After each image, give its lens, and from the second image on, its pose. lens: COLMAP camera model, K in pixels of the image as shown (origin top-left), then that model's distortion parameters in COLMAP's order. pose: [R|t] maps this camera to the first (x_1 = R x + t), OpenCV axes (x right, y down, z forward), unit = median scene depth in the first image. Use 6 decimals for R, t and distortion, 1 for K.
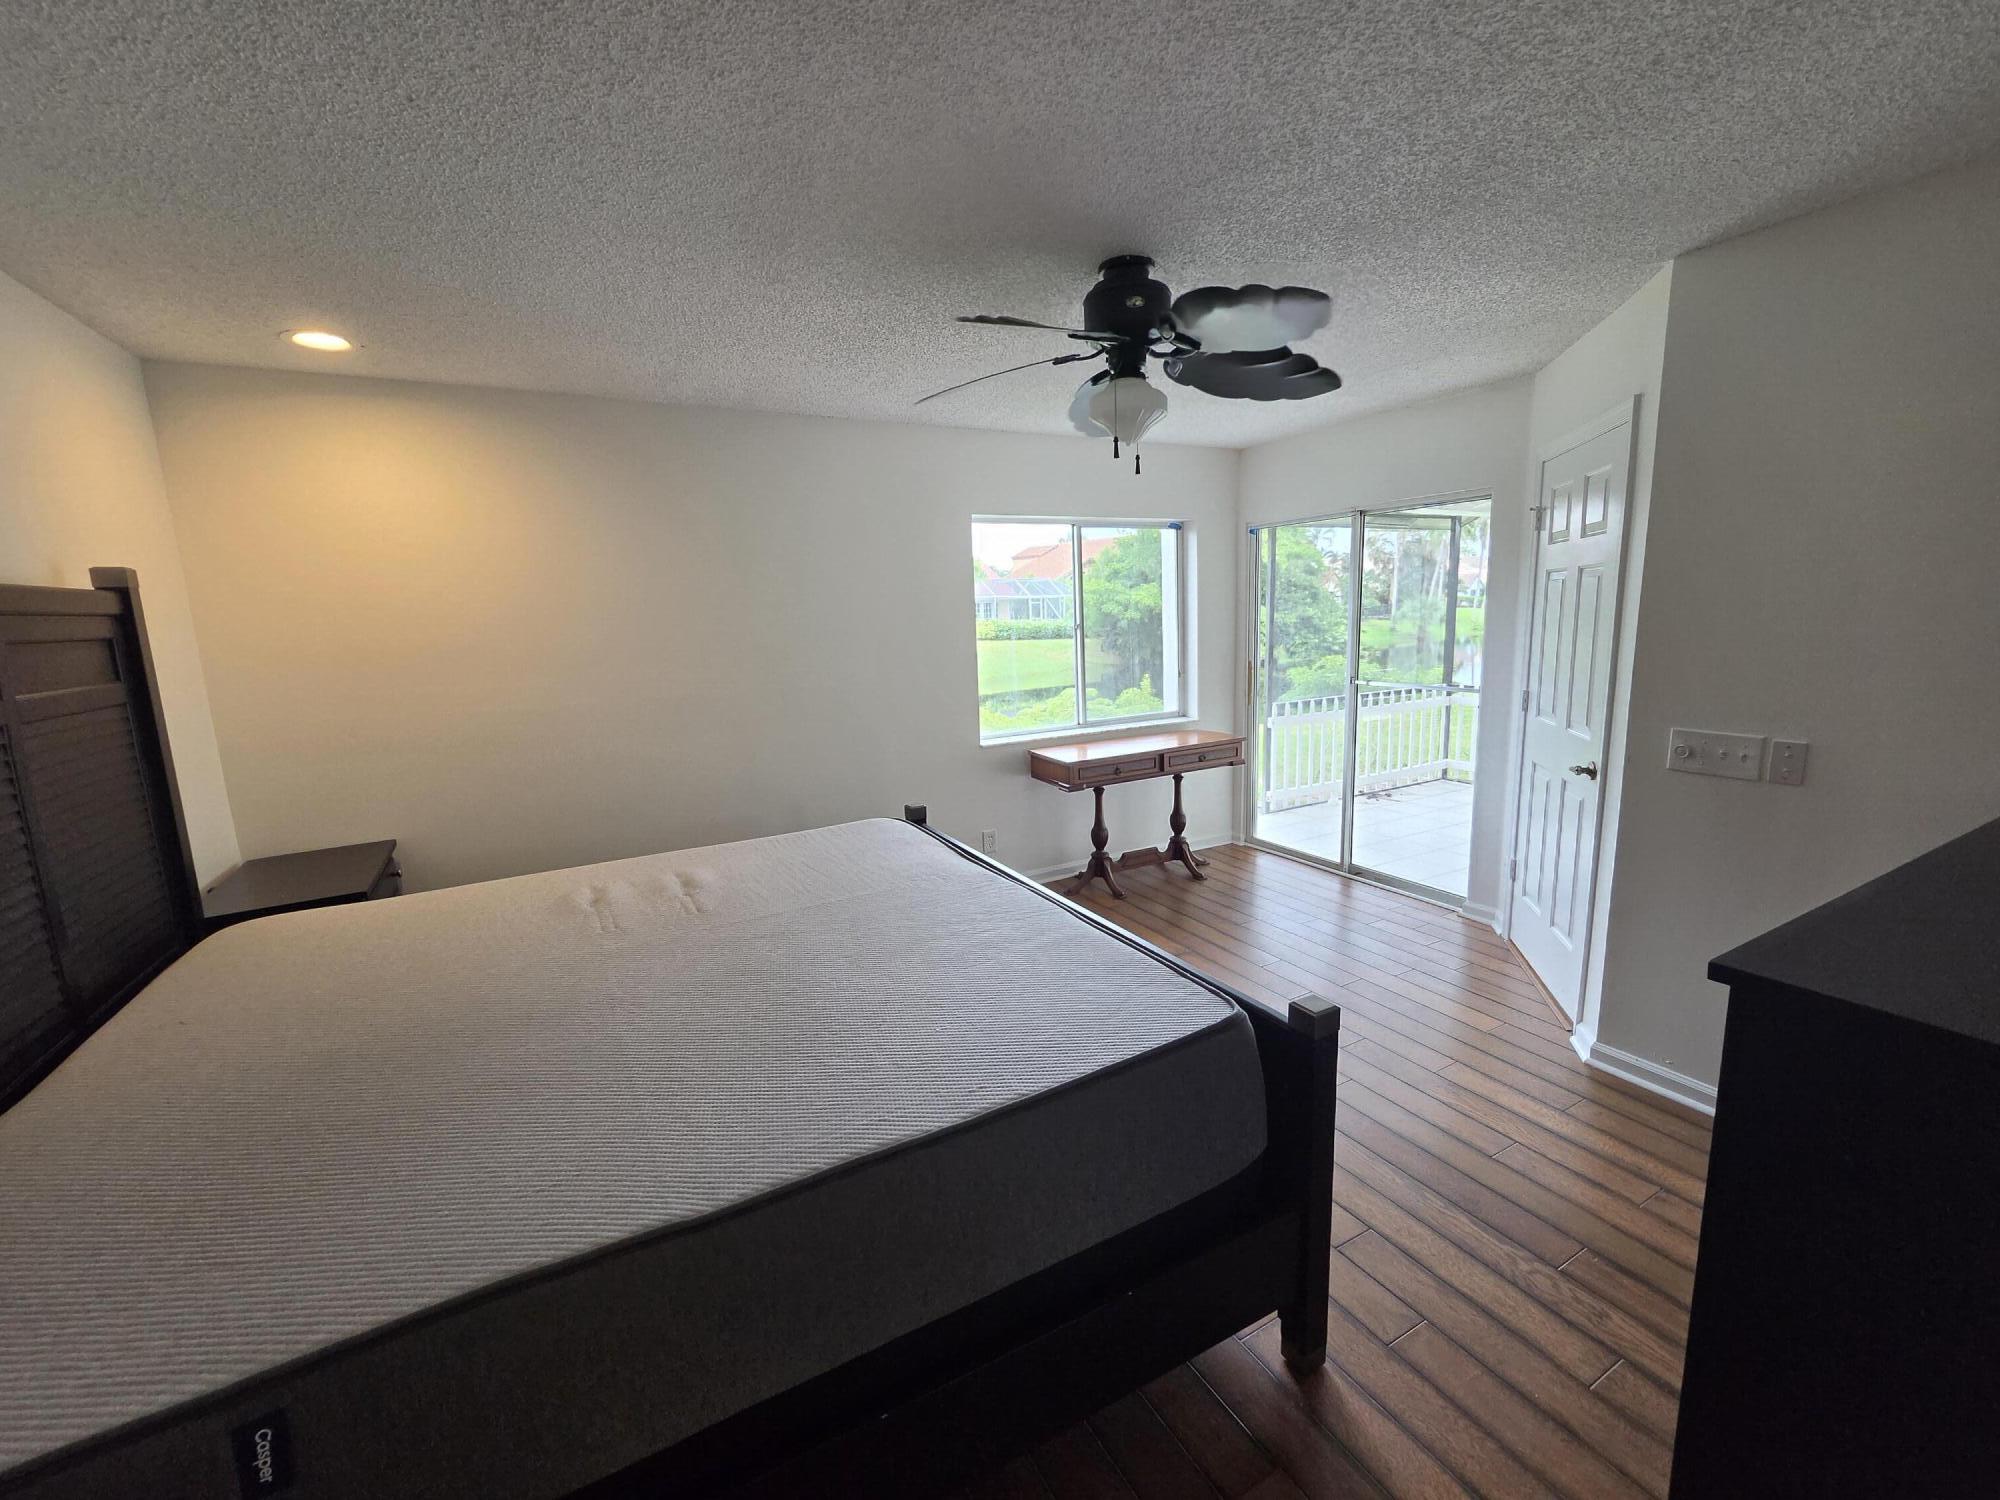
lens RADIAL K [[822.2, 0, 1000.8], [0, 822.2, 745.0], [0, 0, 1]] dist [-0.002588, 0.000994]
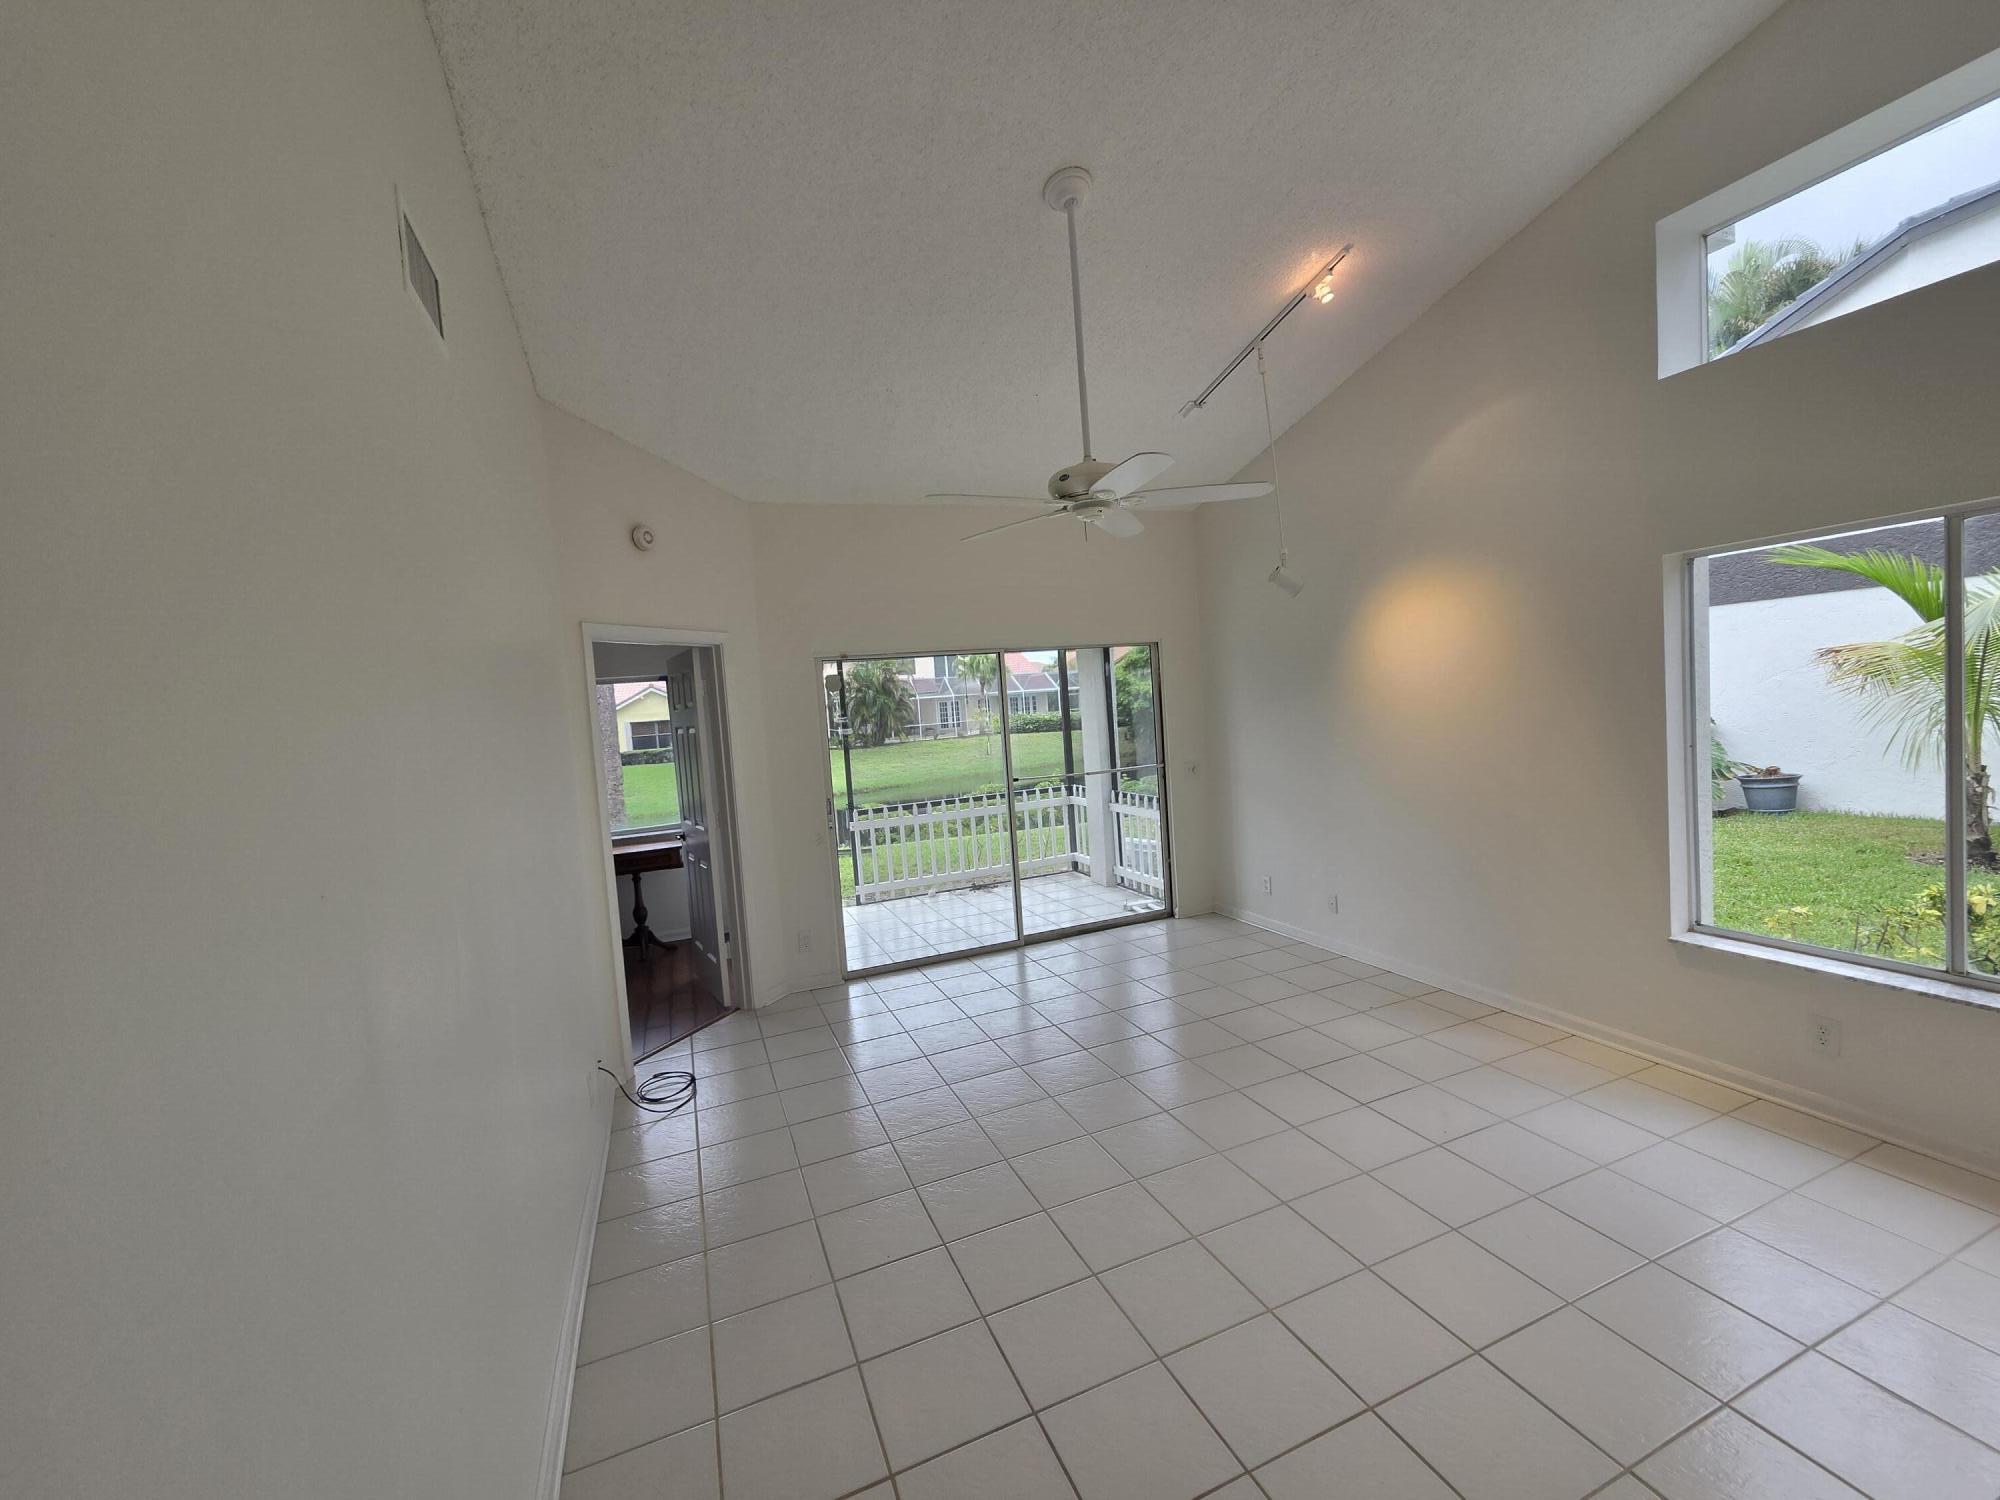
lens RADIAL K [[822.2, 0, 1009.9], [0, 822.2, 741.1], [0, 0, 1]] dist [-0.002588, 0.000994]
pose [[0.991904, -0.036636, -0.121587, 0.109528], [0.022930, 0.993414, -0.112263, -0.001719], [0.124899, 0.108566, 0.986212, -0.021870]]
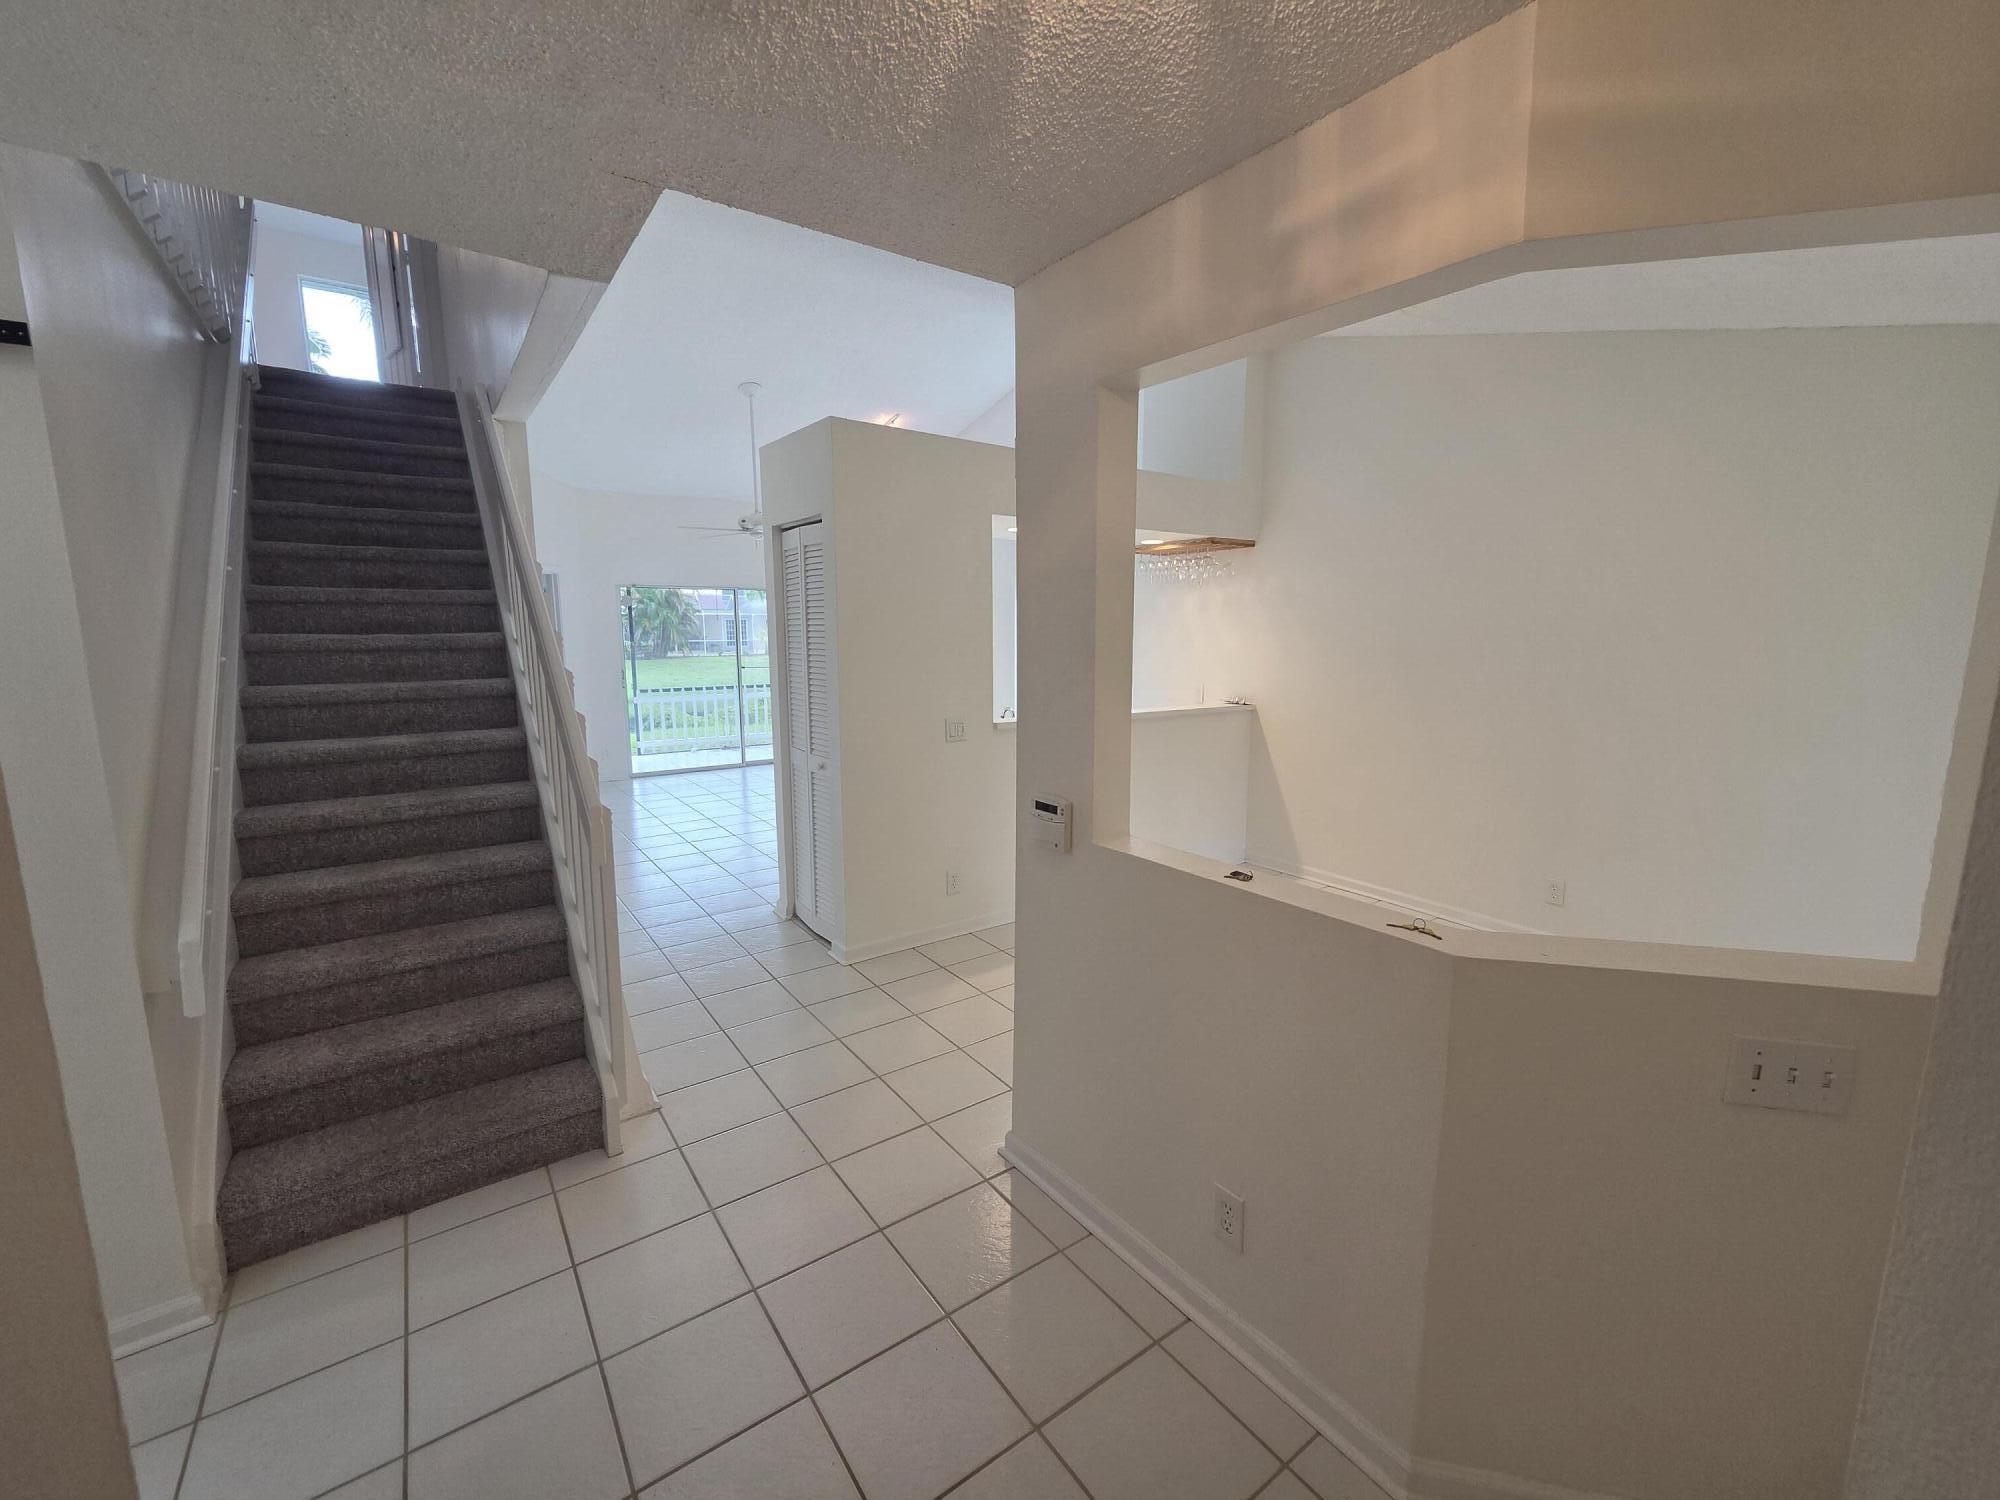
lens RADIAL K [[822.2, 0, 1015.4], [0, 822.2, 744.1], [0, 0, 1]] dist [-0.002588, 0.000994]
pose [[0.992040, 0.009103, 0.125597, 0.139416], [-0.006330, 0.999728, -0.022466, 0.014745], [-0.125768, 0.021492, 0.991827, -0.119575]]
